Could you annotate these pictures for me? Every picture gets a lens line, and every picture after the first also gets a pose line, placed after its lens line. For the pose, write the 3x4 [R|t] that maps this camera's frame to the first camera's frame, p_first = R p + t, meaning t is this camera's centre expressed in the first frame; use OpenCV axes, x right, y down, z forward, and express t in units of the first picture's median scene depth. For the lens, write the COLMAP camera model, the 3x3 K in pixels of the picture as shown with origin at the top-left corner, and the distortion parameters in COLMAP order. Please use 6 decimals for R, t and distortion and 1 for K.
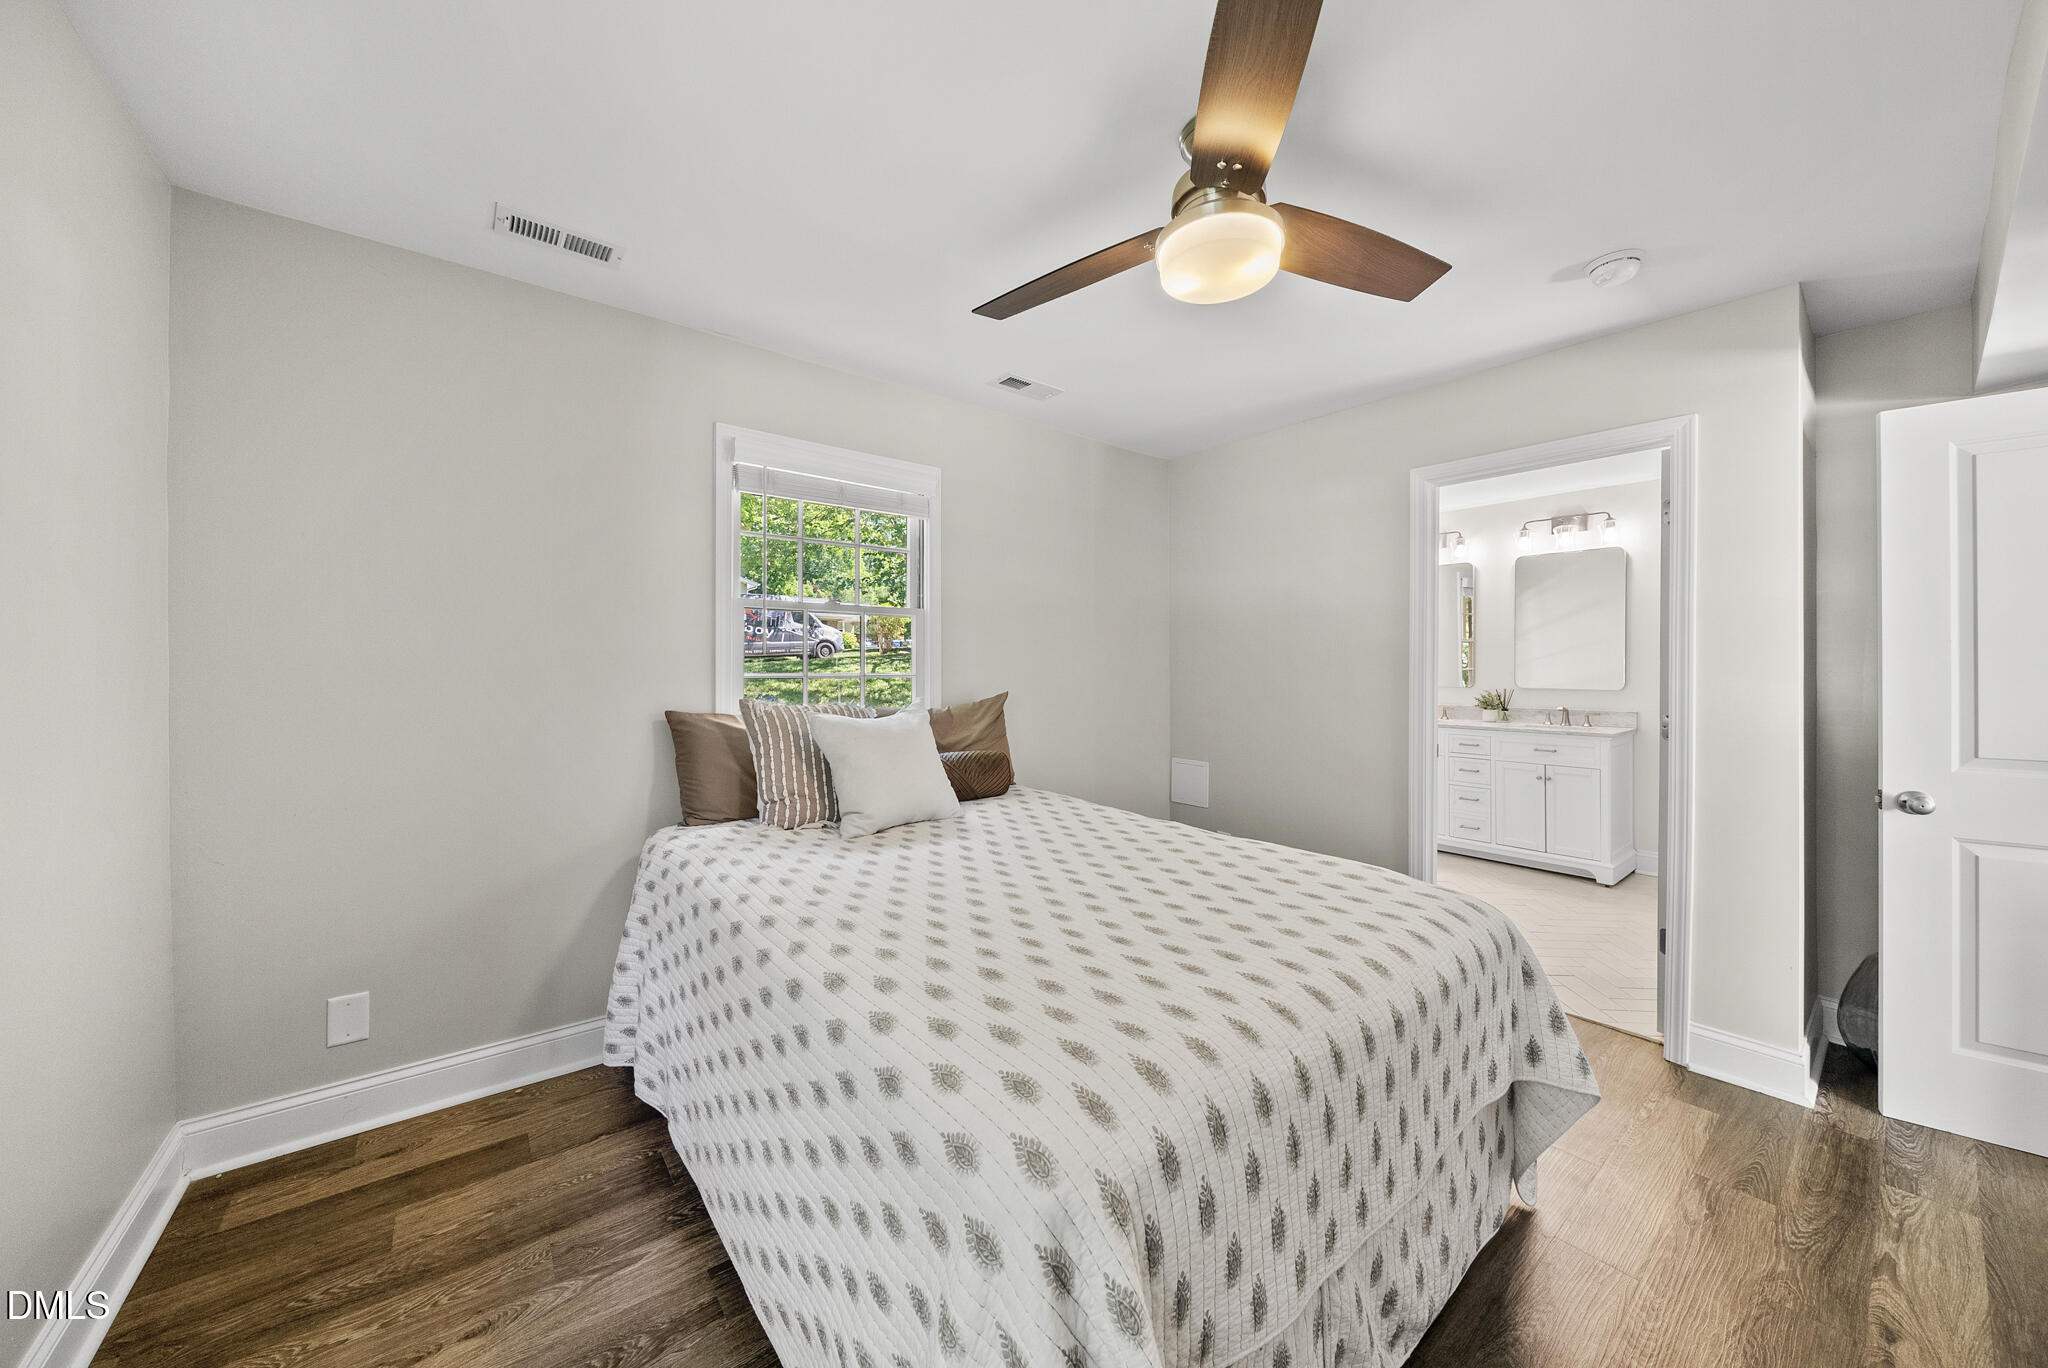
lens RADIAL K [[706.4, 0, 1038.7], [0, 706.4, 647.0], [0, 0, 1]] dist [-0.008444, 0.000150]
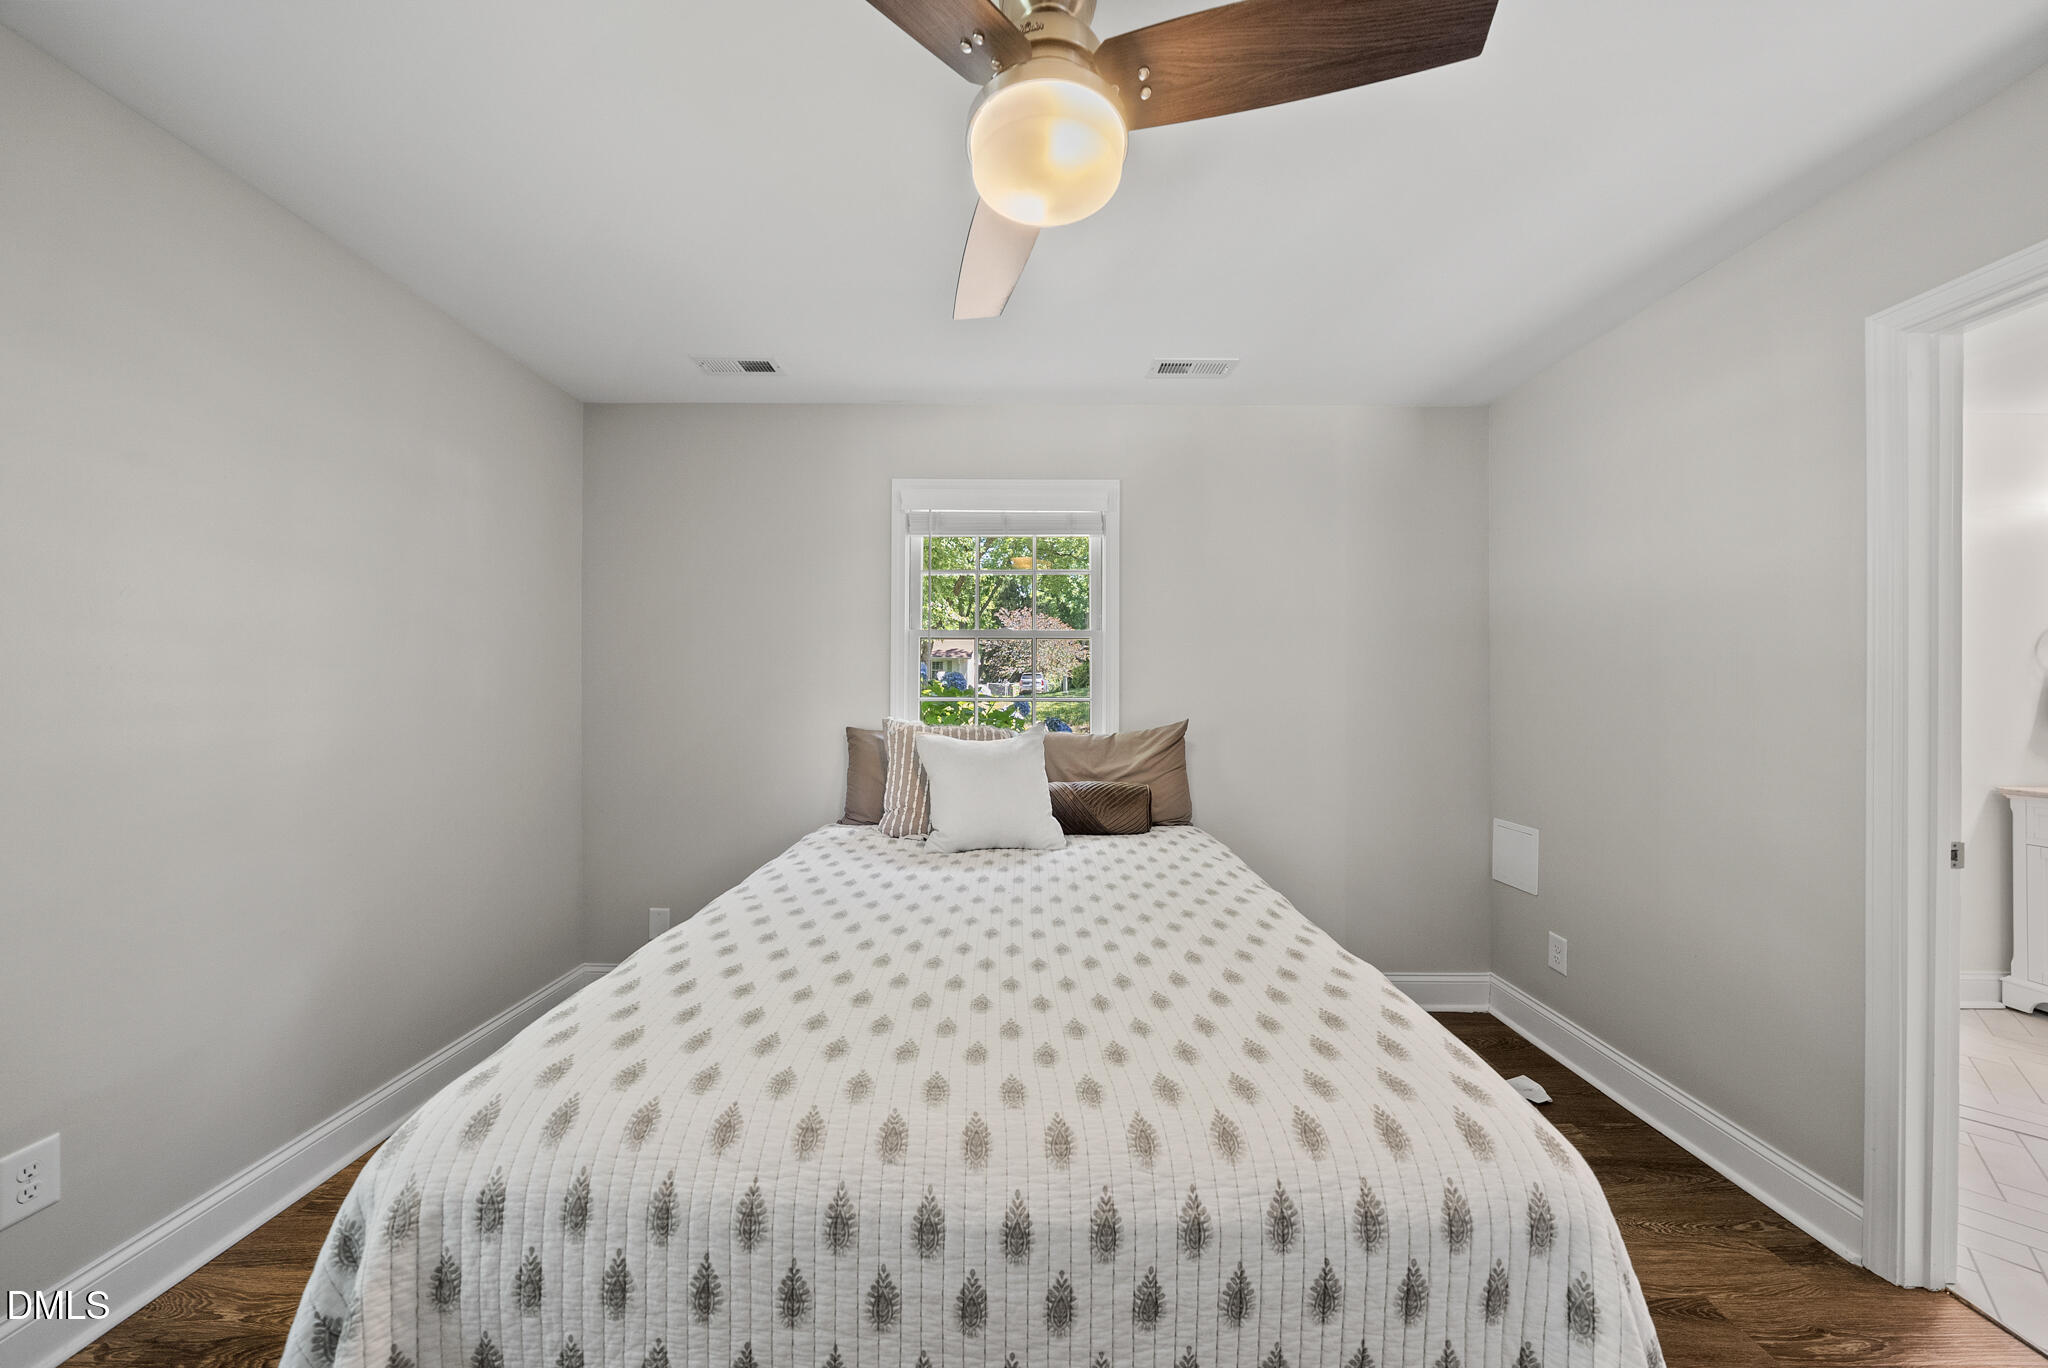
lens RADIAL K [[706.4, 0, 1020.1], [0, 706.4, 671.0], [0, 0, 1]] dist [-0.008444, 0.000150]
pose [[0.778369, -0.018840, -0.627525, 0.469110], [0.015493, 0.999822, -0.010799, 0.012947], [0.627616, -0.001316, 0.778522, 0.252518]]
